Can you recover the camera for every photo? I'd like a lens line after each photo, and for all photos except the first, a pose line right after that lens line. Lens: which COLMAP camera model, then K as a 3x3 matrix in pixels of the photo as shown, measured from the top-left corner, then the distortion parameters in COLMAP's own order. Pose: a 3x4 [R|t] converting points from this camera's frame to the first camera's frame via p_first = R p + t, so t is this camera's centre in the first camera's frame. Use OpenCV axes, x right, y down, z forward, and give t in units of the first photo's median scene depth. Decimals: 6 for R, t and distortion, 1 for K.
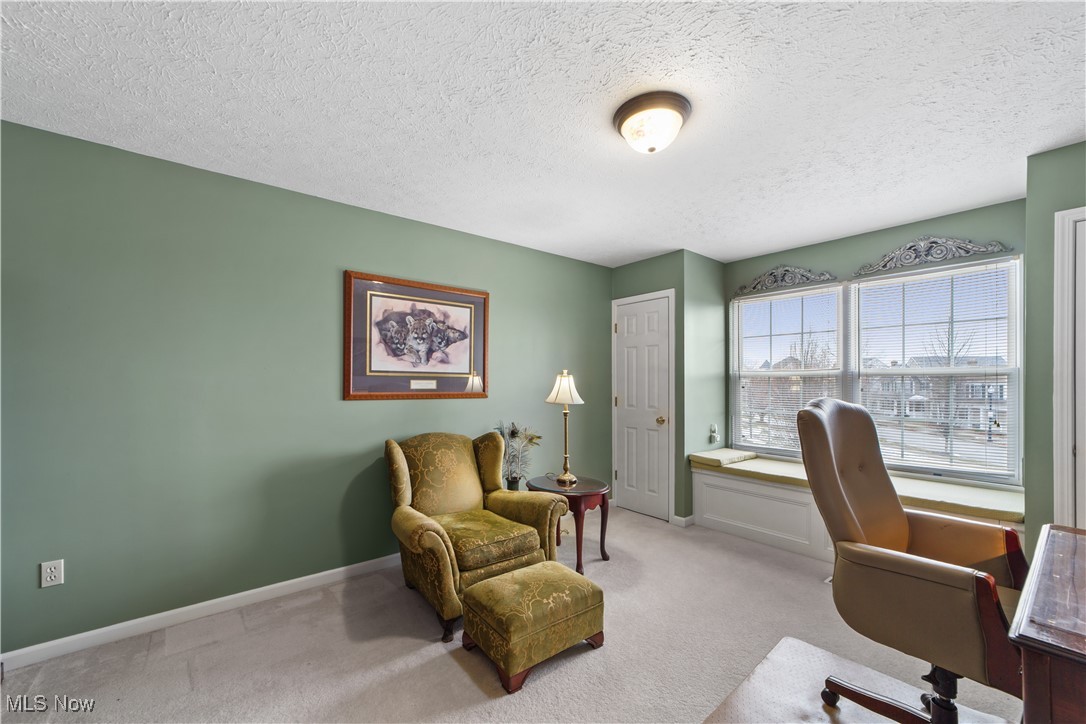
lens RADIAL K [[435.7, 0, 541.7], [0, 435.7, 373.0], [0, 0, 1]] dist [0.000714, 0.000077]
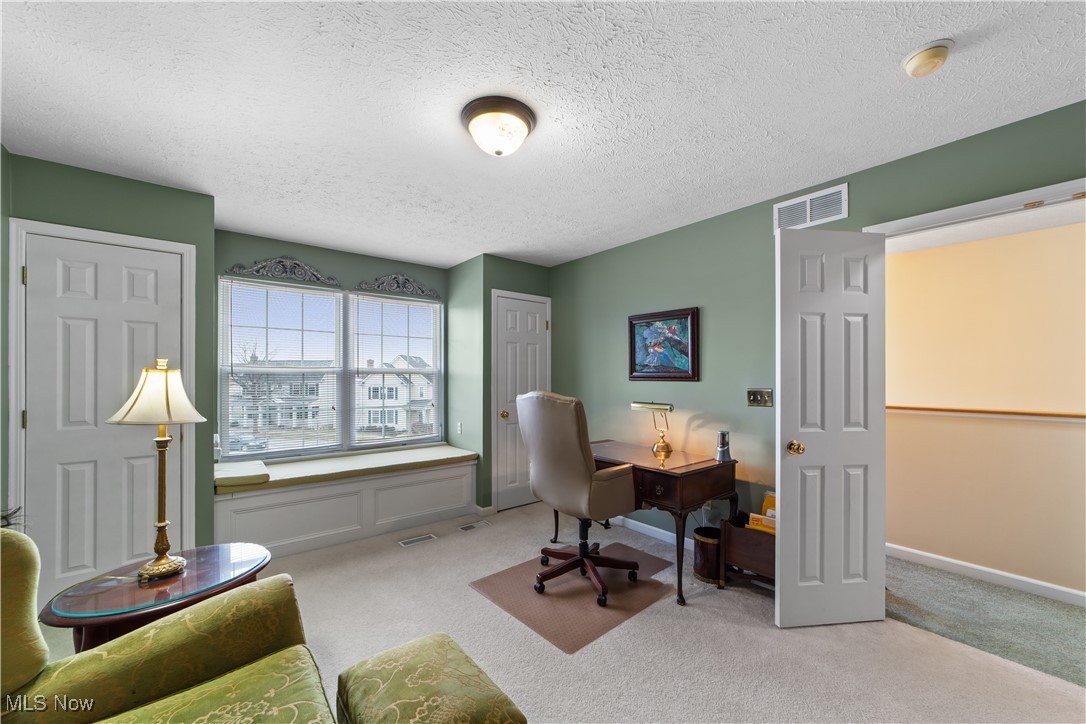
lens RADIAL K [[419.0, 0, 543.0], [0, 419.0, 362.0], [0, 0, 1]] dist [-0.020741, 0.007456]
pose [[-0.004848, 0.034553, 0.999391, -0.423570], [-0.015344, 0.999283, -0.034624, 0.007856], [-0.999871, -0.015502, -0.004314, 0.527880]]
